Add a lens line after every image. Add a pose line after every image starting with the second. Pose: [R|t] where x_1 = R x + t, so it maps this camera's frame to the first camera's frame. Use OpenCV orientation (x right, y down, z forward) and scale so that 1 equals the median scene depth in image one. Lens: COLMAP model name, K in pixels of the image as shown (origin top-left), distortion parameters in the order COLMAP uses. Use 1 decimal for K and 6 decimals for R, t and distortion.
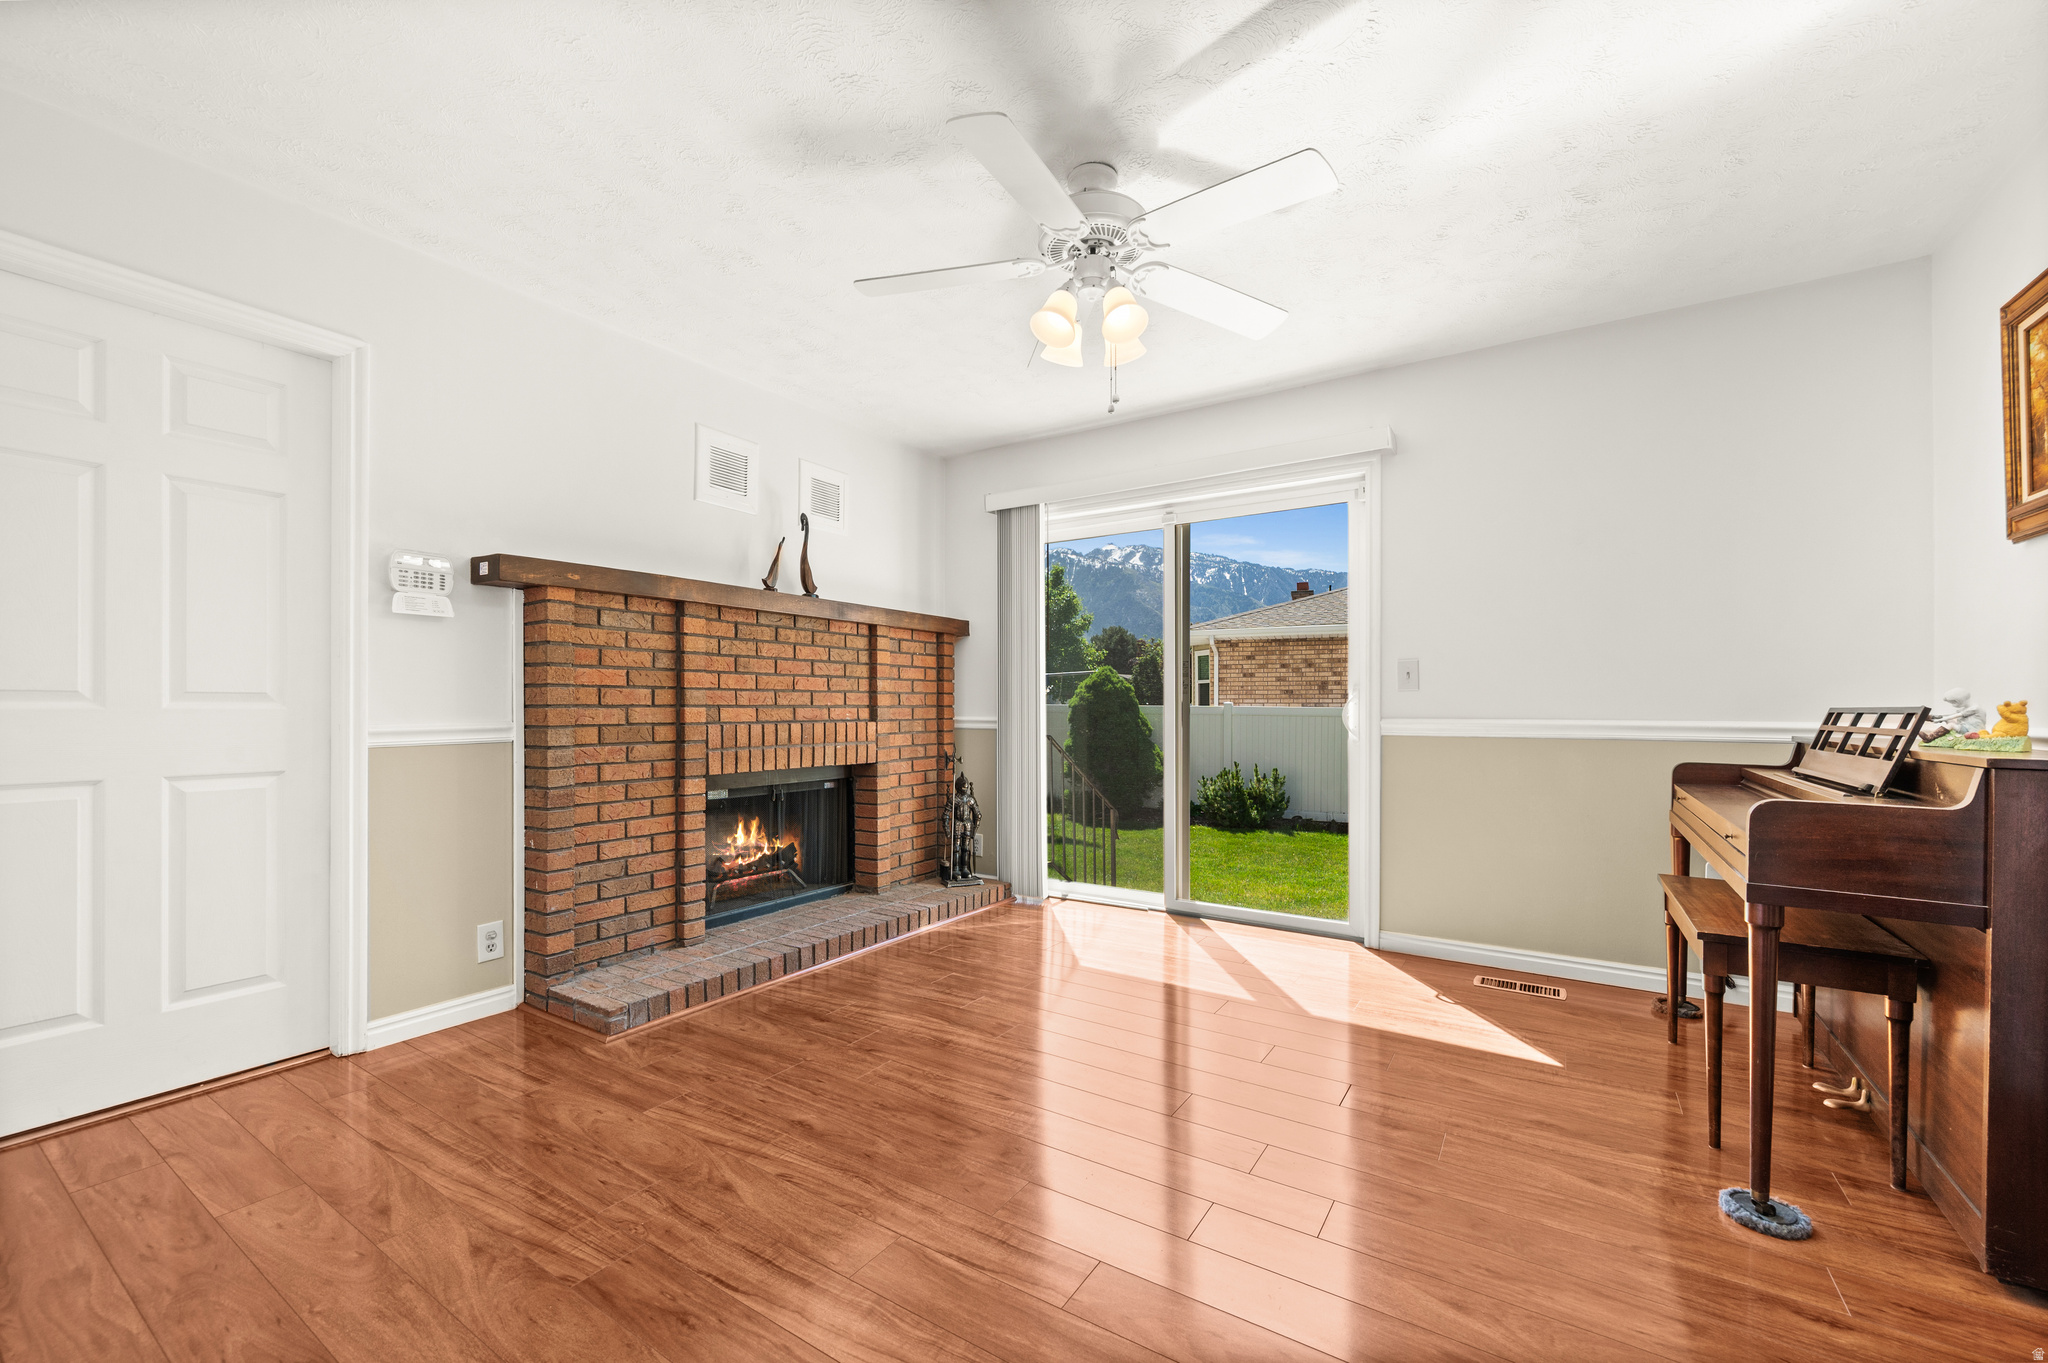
lens RADIAL K [[818.0, 0, 1019.1], [0, 818.0, 709.3], [0, 0, 1]] dist [-0.000037, -0.001583]
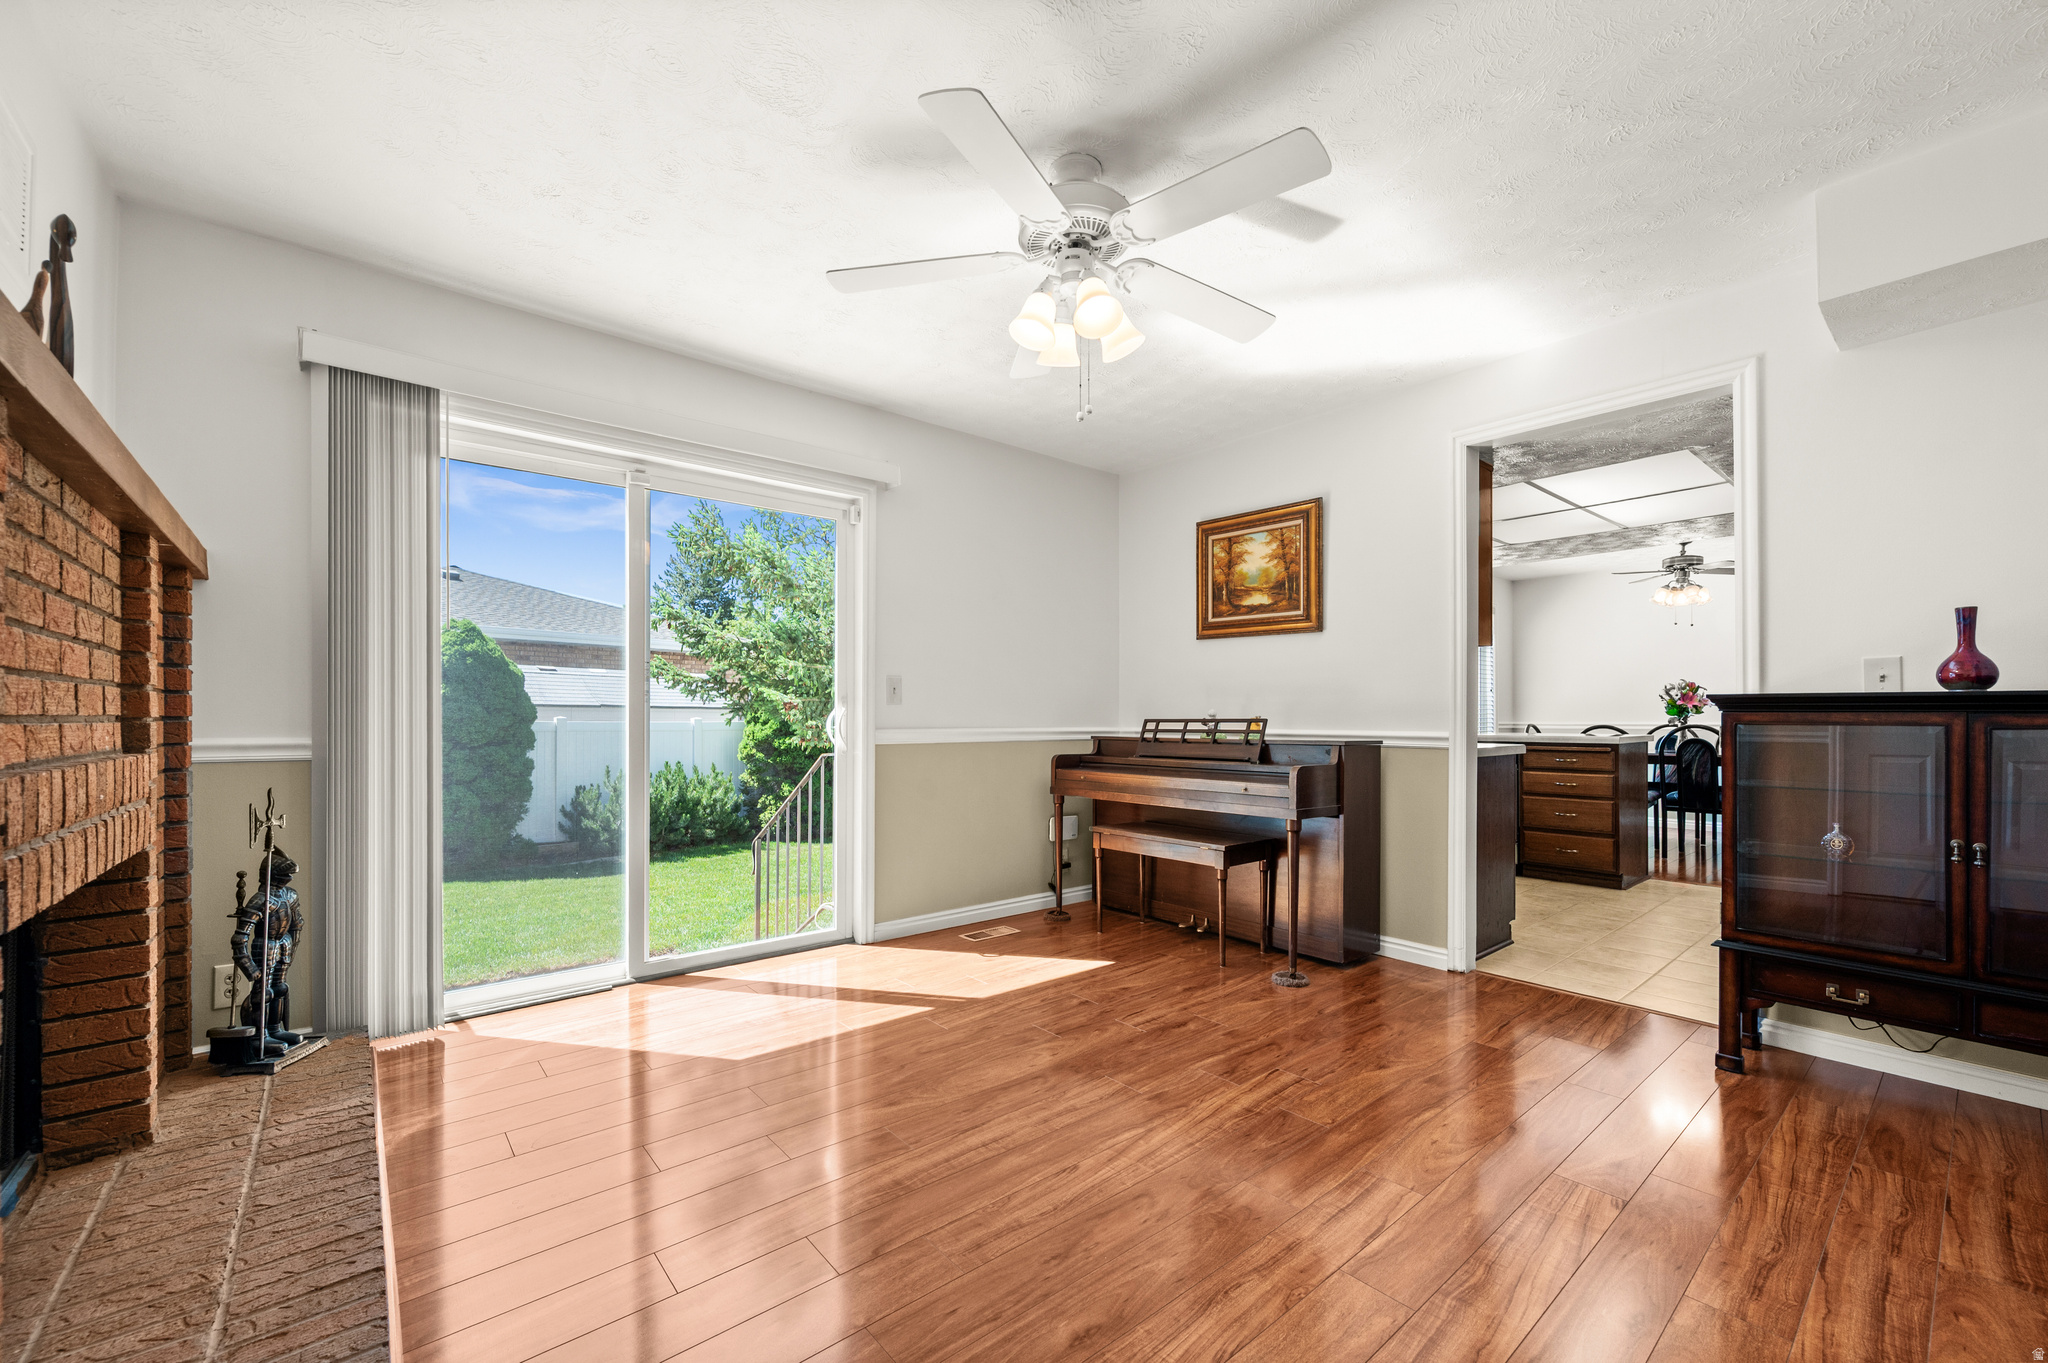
lens RADIAL K [[818.0, 0, 1025.4], [0, 818.0, 716.2], [0, 0, 1]] dist [-0.000037, -0.001583]
pose [[0.289398, 0.001566, 0.957208, -0.713299], [0.002811, 0.999993, -0.002487, -0.003496], [-0.957205, 0.003411, 0.289391, 0.653061]]
